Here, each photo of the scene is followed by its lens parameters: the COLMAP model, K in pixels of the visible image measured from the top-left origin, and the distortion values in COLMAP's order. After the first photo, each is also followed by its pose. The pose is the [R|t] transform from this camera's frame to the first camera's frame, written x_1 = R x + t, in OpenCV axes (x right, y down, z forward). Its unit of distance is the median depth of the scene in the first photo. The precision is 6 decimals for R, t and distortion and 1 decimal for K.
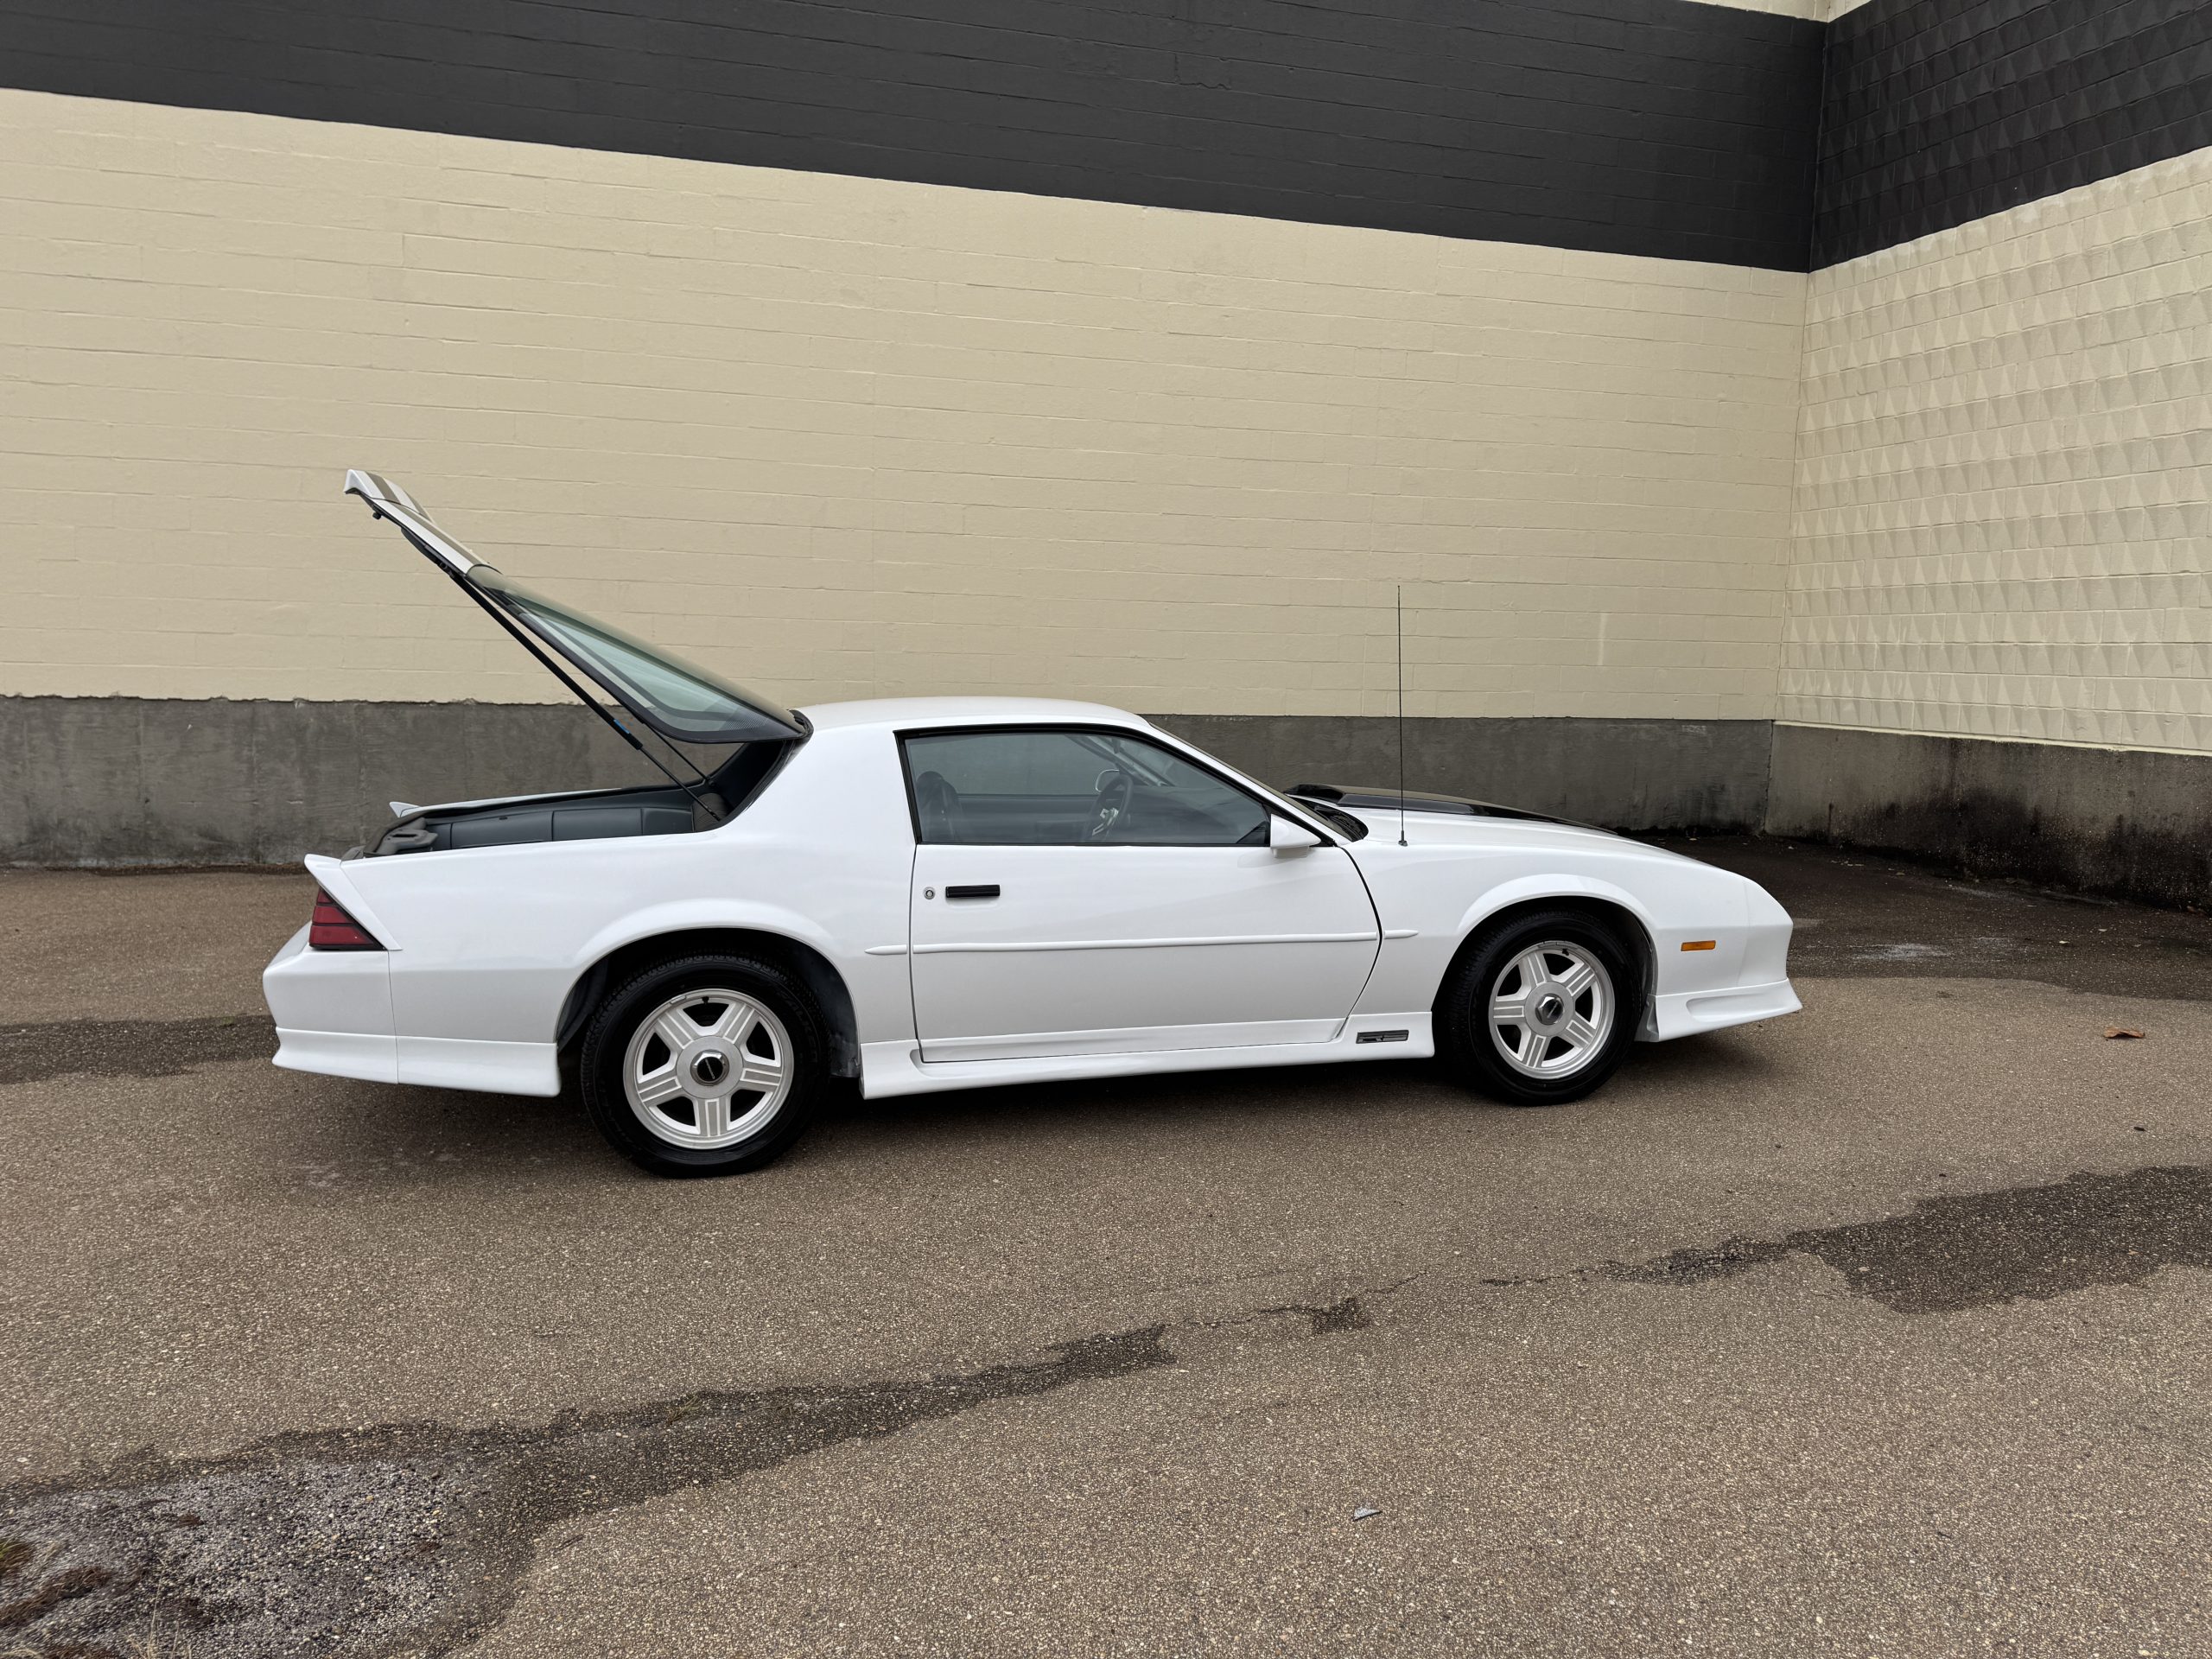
lens RADIAL K [[1547.2, 0, 1105.1], [0, 1547.2, 825.8], [0, 0, 1]] dist [0.032717, -0.038030]
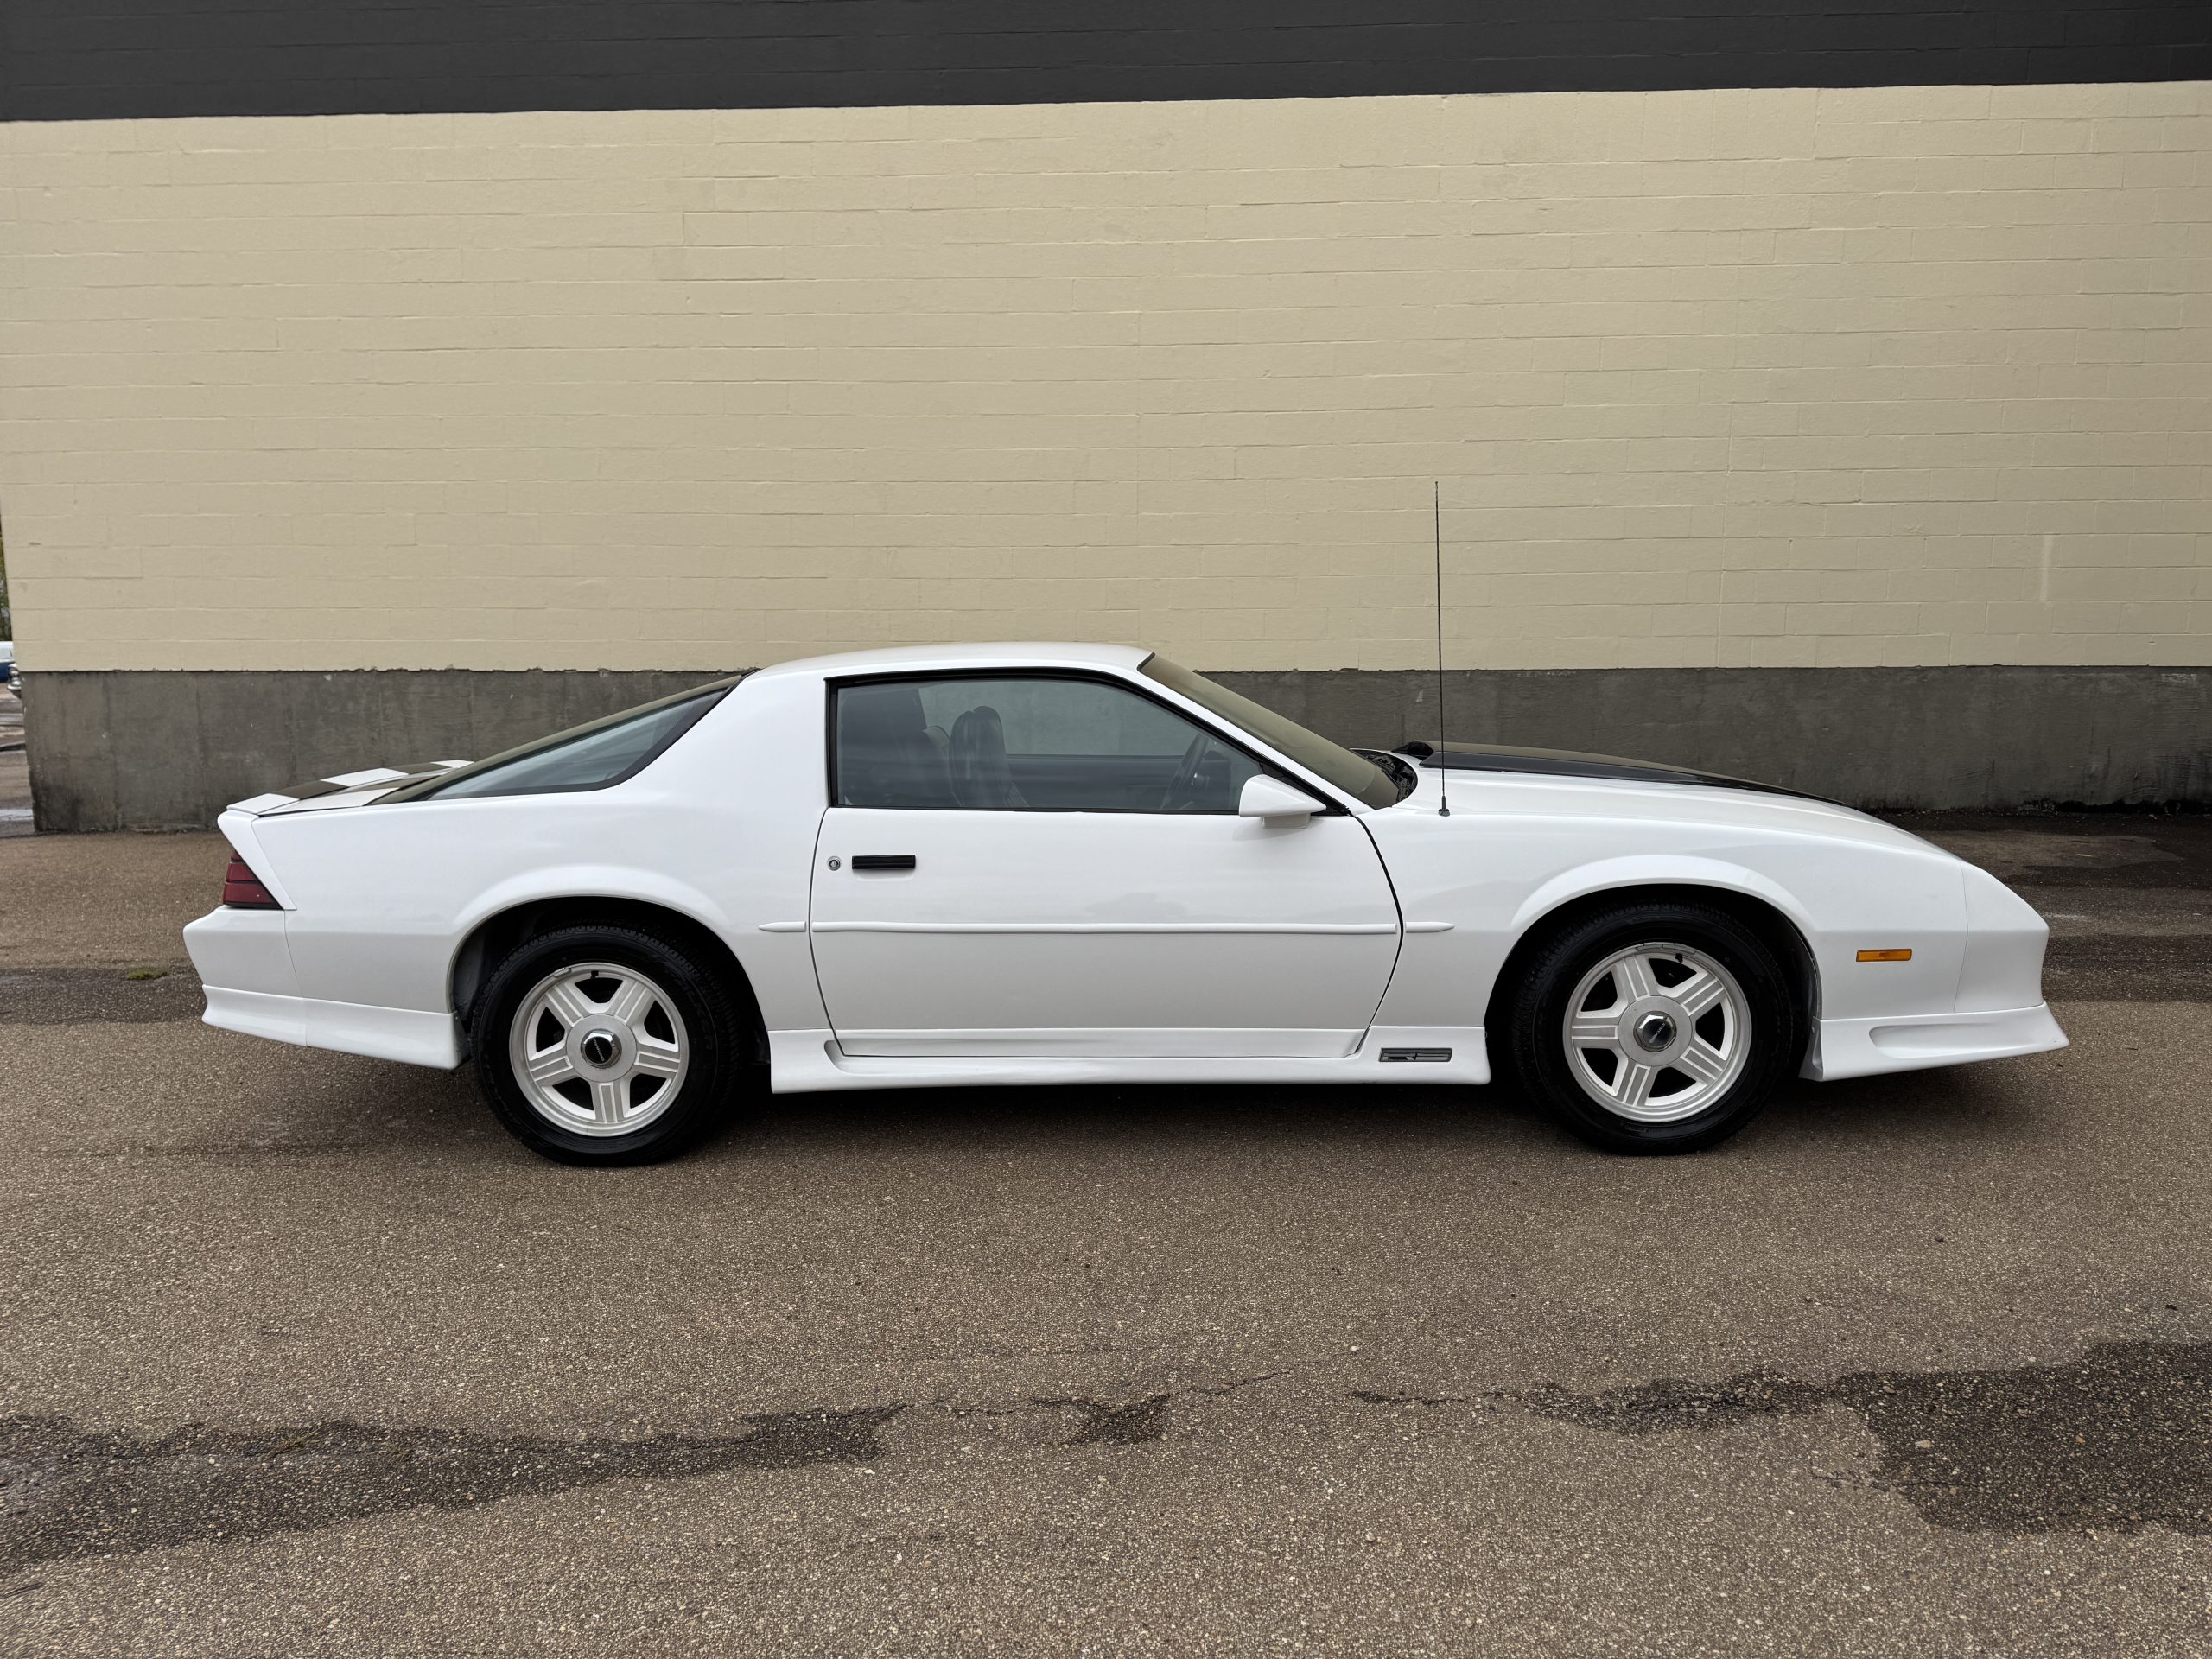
lens RADIAL K [[1547.2, 0, 1109.8], [0, 1547.2, 838.9], [0, 0, 1]] dist [0.032717, -0.038030]
pose [[0.951980, 0.015454, -0.305770, 0.297658], [-0.007177, 0.999577, 0.028176, 0.004009], [0.306077, -0.024628, 0.951688, 0.213369]]
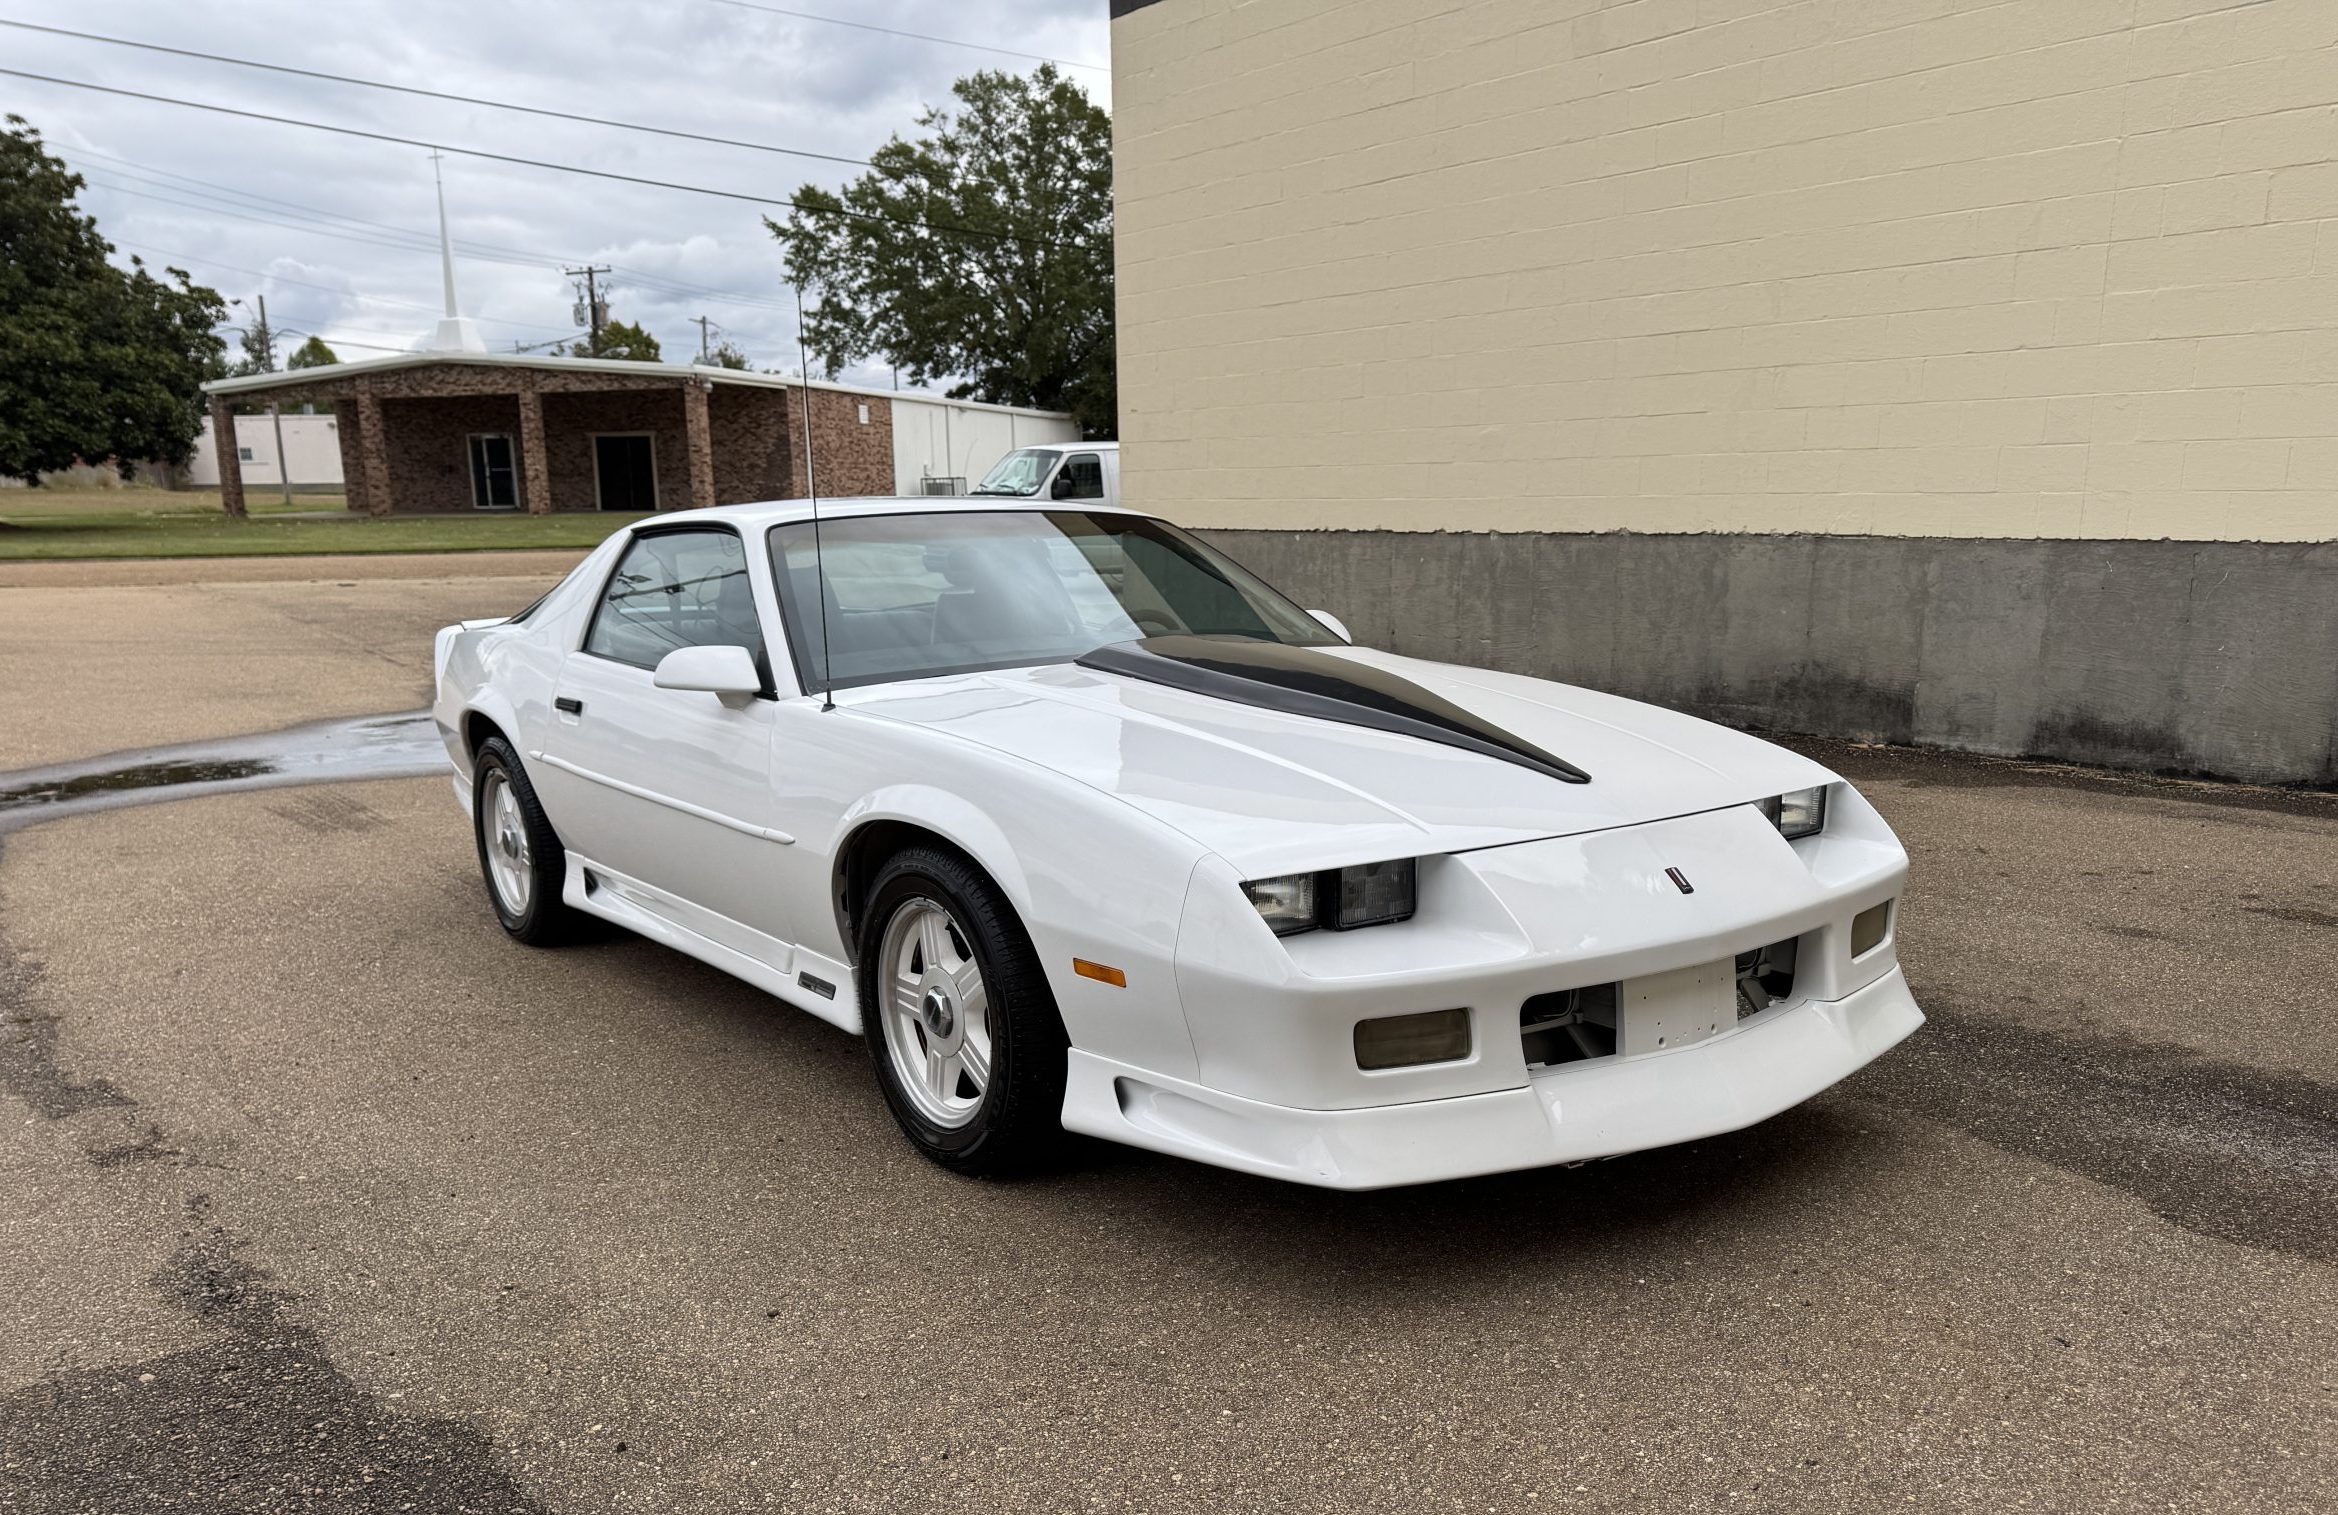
lens RADIAL K [[1864.3, 0, 1165.9], [0, 1864.3, 912.4], [0, 0, 1]] dist [0.028557, -0.044153]
pose [[0.332459, 0.178433, -0.926084, 1.088669], [-0.079232, 0.983752, 0.161101, -0.045089], [0.939783, 0.019816, 0.341195, 0.949037]]
